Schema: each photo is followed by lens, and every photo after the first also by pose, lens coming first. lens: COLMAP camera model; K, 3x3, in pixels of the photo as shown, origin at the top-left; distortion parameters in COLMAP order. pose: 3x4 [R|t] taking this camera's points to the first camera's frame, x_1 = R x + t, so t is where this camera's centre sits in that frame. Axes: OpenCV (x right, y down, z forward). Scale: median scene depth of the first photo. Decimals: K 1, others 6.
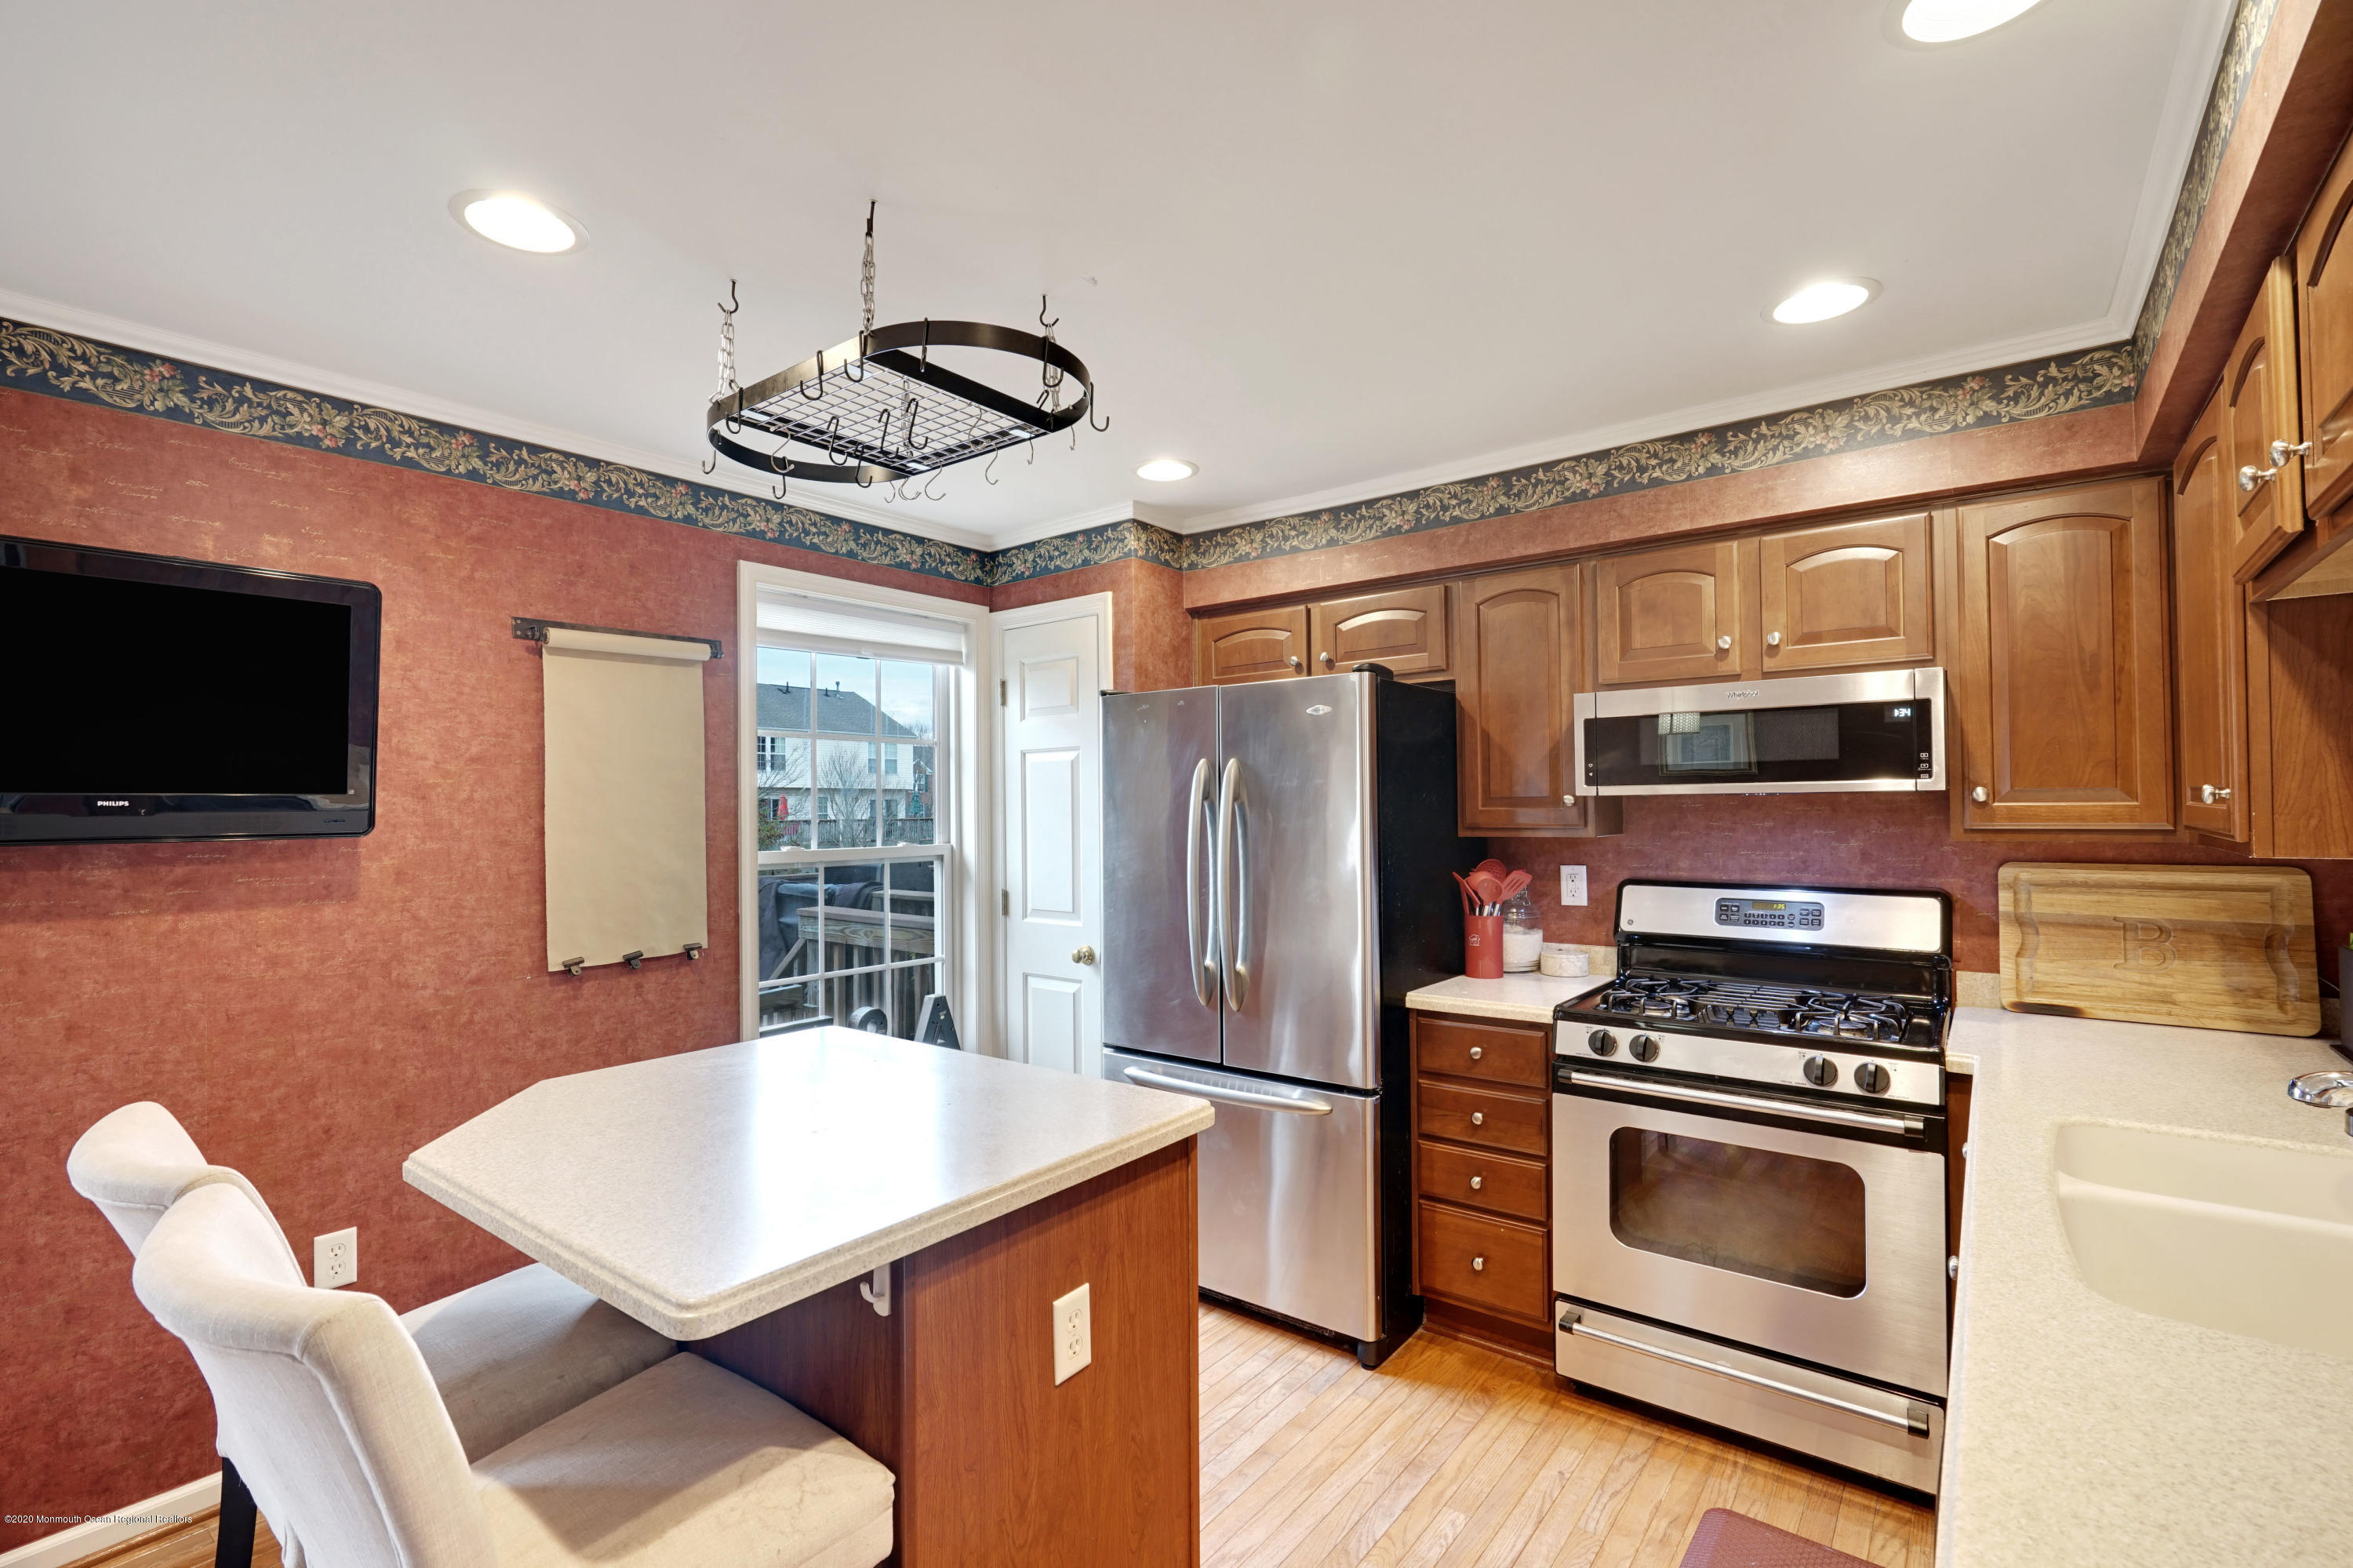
lens RADIAL K [[1064.6, 0, 1141.5], [0, 1064.6, 793.3], [0, 0, 1]] dist [-0.007363, 0.003477]
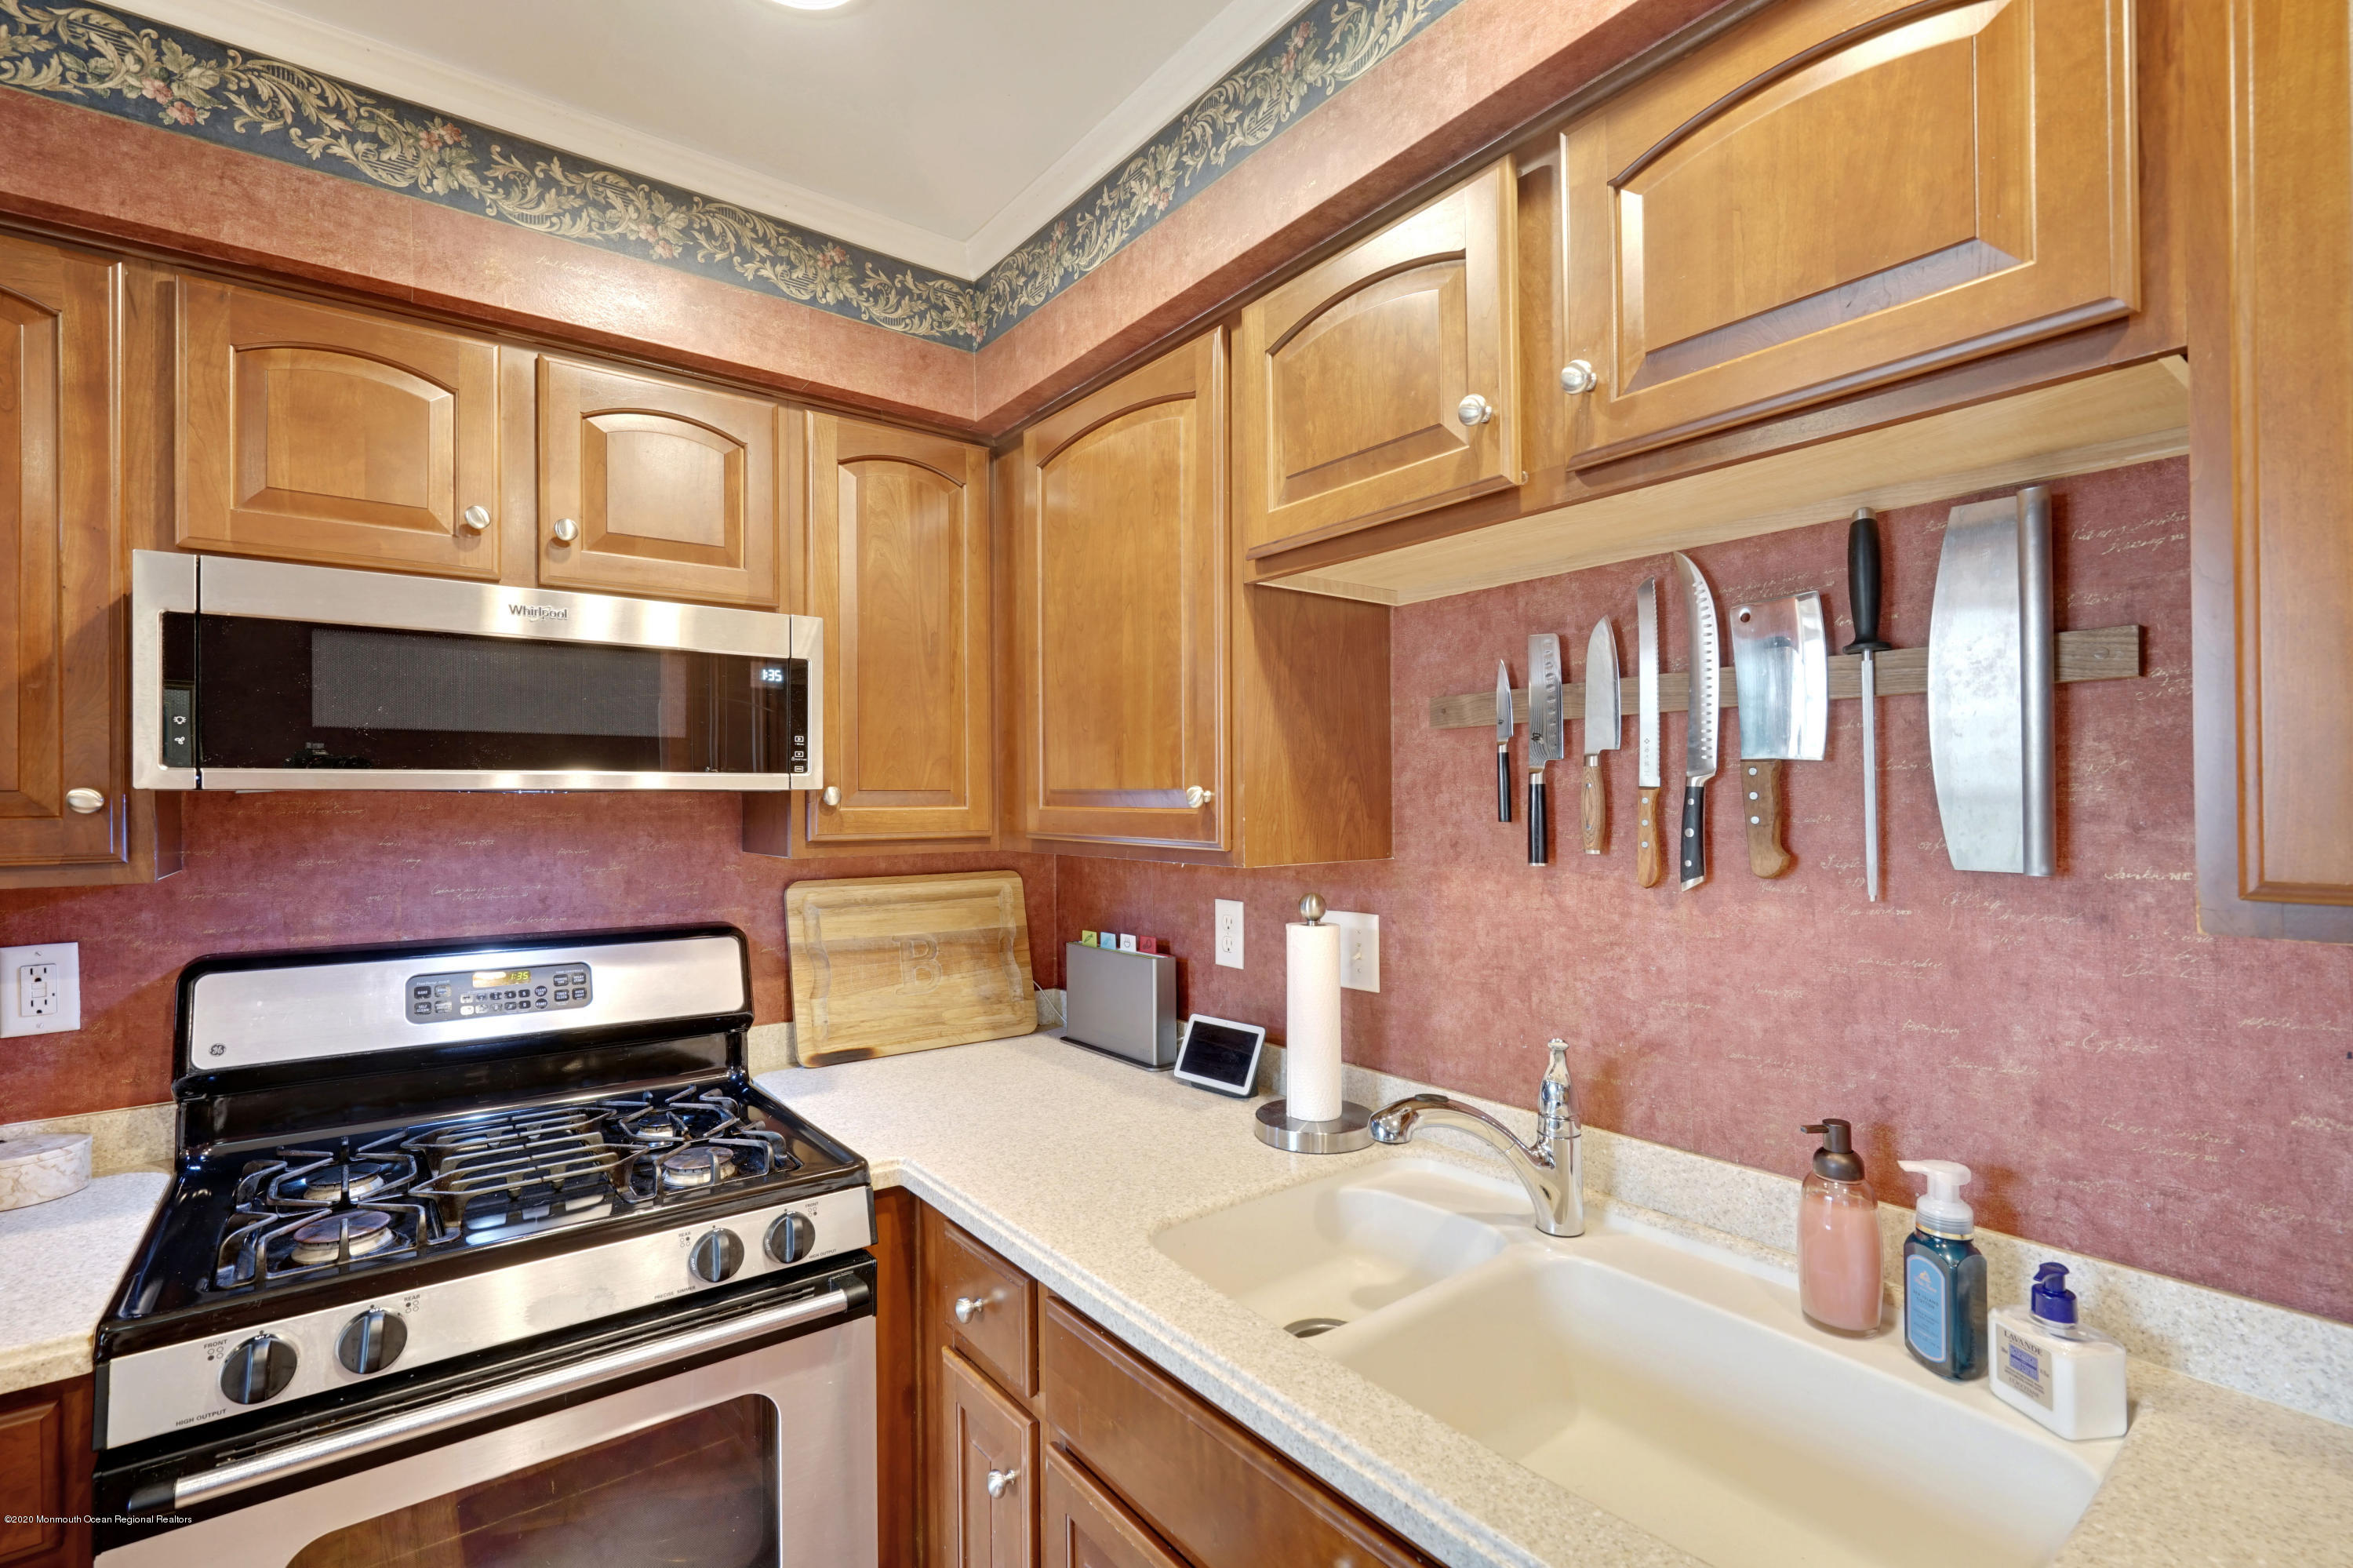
lens RADIAL K [[1064.6, 0, 1178.3], [0, 1064.6, 796.4], [0, 0, 1]] dist [-0.007363, 0.003477]
pose [[0.232461, 0.012744, 0.972522, 0.095991], [-0.009462, 0.999896, -0.010841, 0.006177], [-0.972560, -0.006682, 0.232557, 0.510778]]
